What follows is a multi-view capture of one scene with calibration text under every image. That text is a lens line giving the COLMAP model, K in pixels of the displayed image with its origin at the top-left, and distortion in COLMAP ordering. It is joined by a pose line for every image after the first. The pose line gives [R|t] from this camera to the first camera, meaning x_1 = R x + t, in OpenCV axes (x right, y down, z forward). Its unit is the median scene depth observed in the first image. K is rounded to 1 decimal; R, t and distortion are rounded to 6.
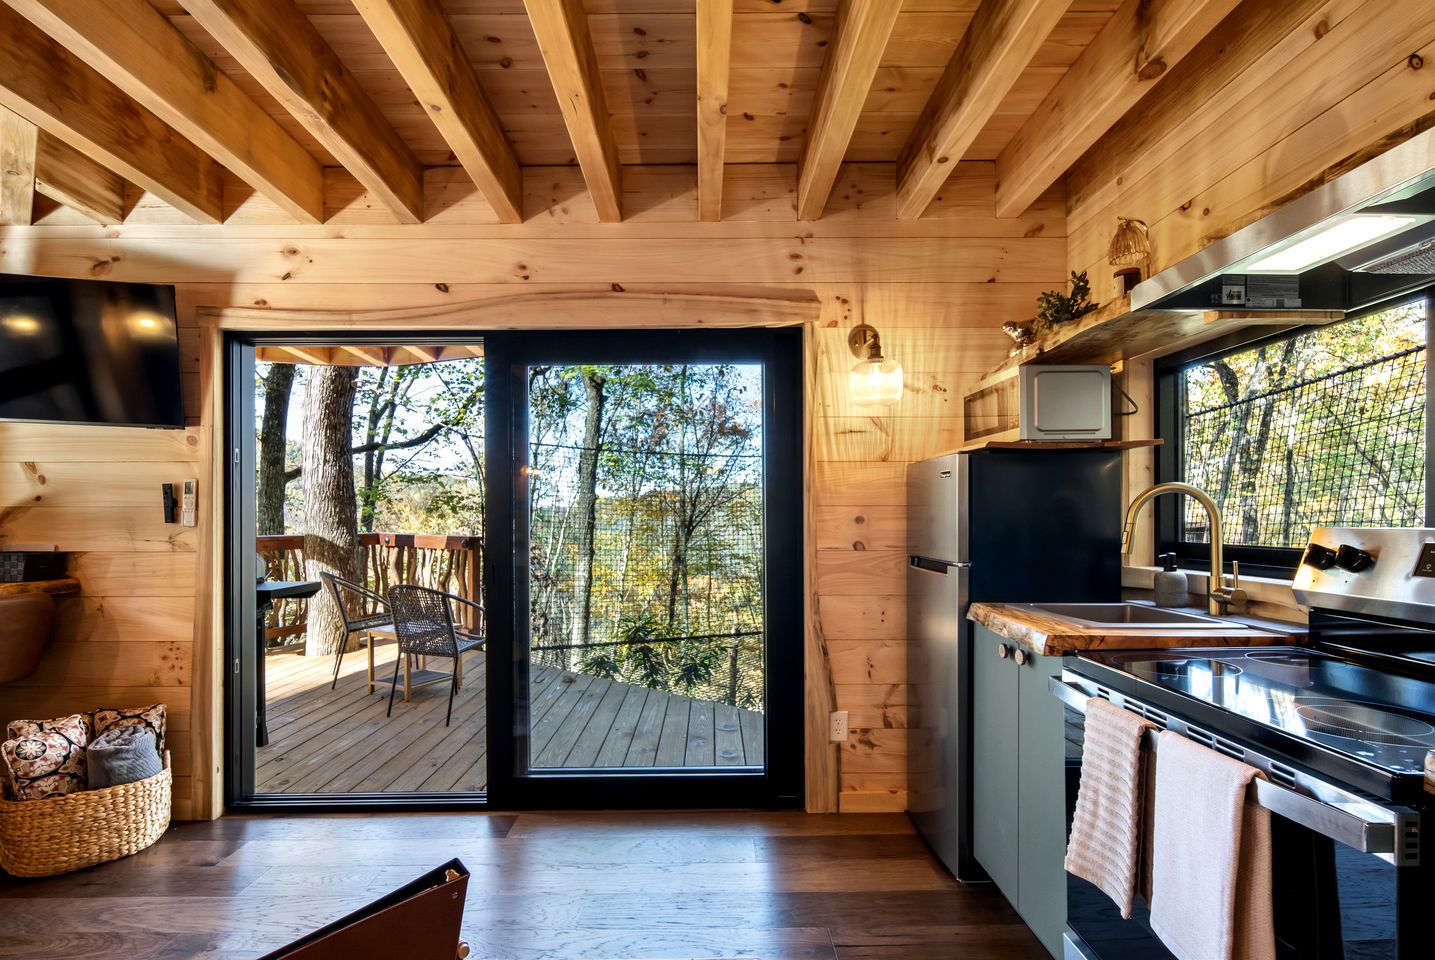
lens RADIAL K [[692.0, 0, 712.8], [0, 692.0, 518.1], [0, 0, 1]] dist [-0.000167, -0.001855]
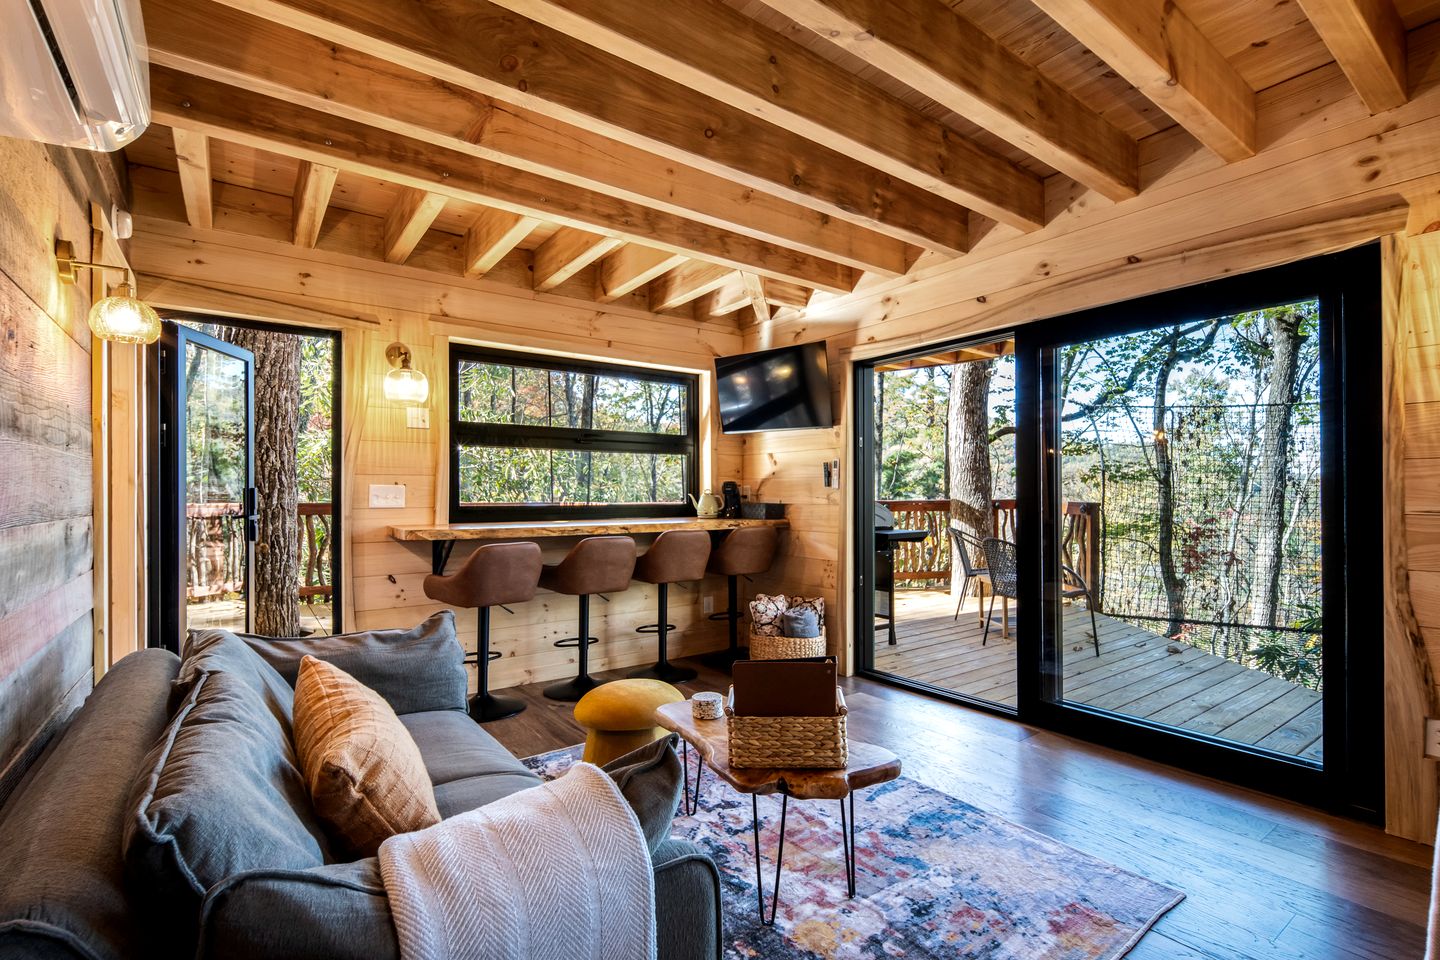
lens RADIAL K [[655.9, 0, 714.3], [0, 655.9, 491.6], [0, 0, 1]] dist [-0.001482, -0.000540]
pose [[0.578546, -0.002413, -0.815646, 0.306663], [0.005335, 0.999985, 0.000826, 0.015769], [0.815632, -0.004829, 0.578551, -0.098565]]
